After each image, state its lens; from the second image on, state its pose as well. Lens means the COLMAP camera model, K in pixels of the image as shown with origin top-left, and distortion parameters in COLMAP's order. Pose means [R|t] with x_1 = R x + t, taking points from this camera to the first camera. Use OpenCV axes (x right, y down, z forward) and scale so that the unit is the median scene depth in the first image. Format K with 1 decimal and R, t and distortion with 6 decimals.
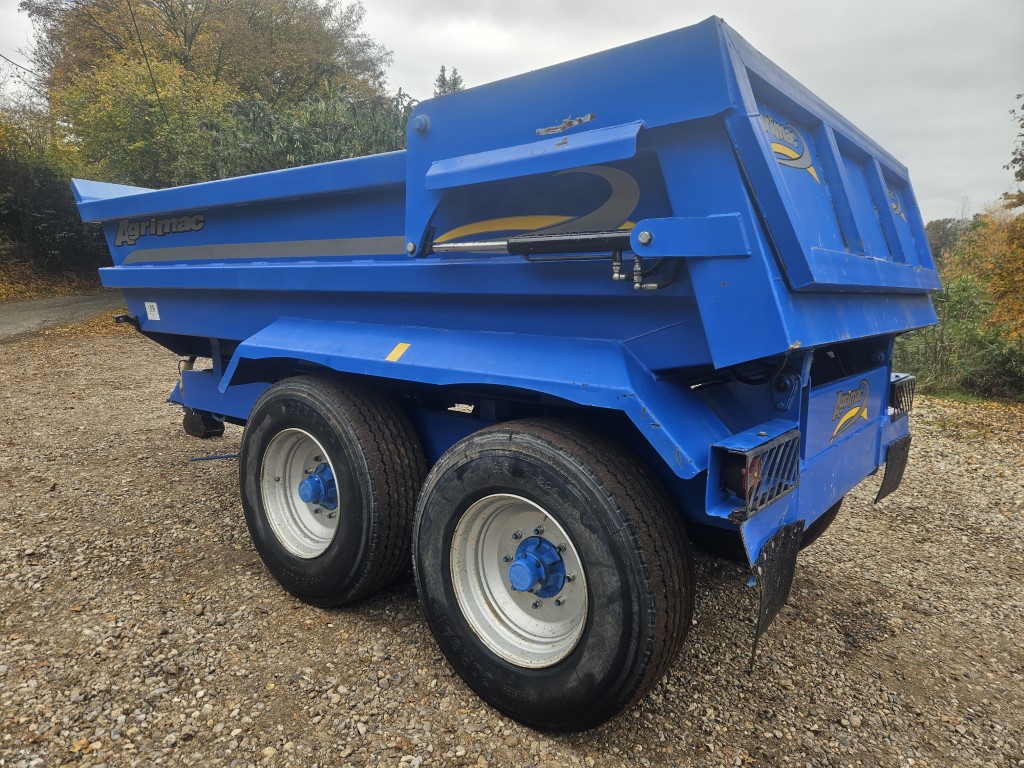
lens RADIAL K [[681.6, 0, 506.4], [0, 681.6, 377.5], [0, 0, 1]] dist [0.082531, -0.065881]
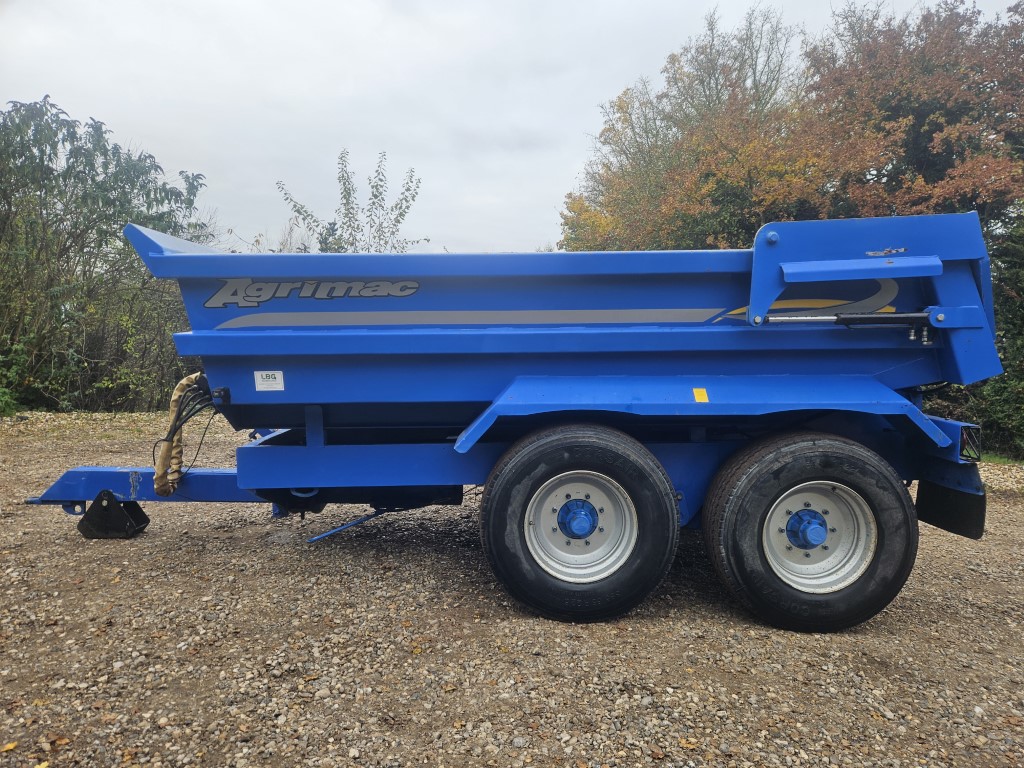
lens RADIAL K [[706.1, 0, 512.0], [0, 706.1, 384.0], [0, 0, 1]] dist [0.008780, 0.001521]
pose [[0.788112, -0.067733, 0.611794, -1.485252], [0.097262, 0.995144, -0.015118, -0.085343], [-0.607799, 0.071419, 0.790873, 0.159560]]
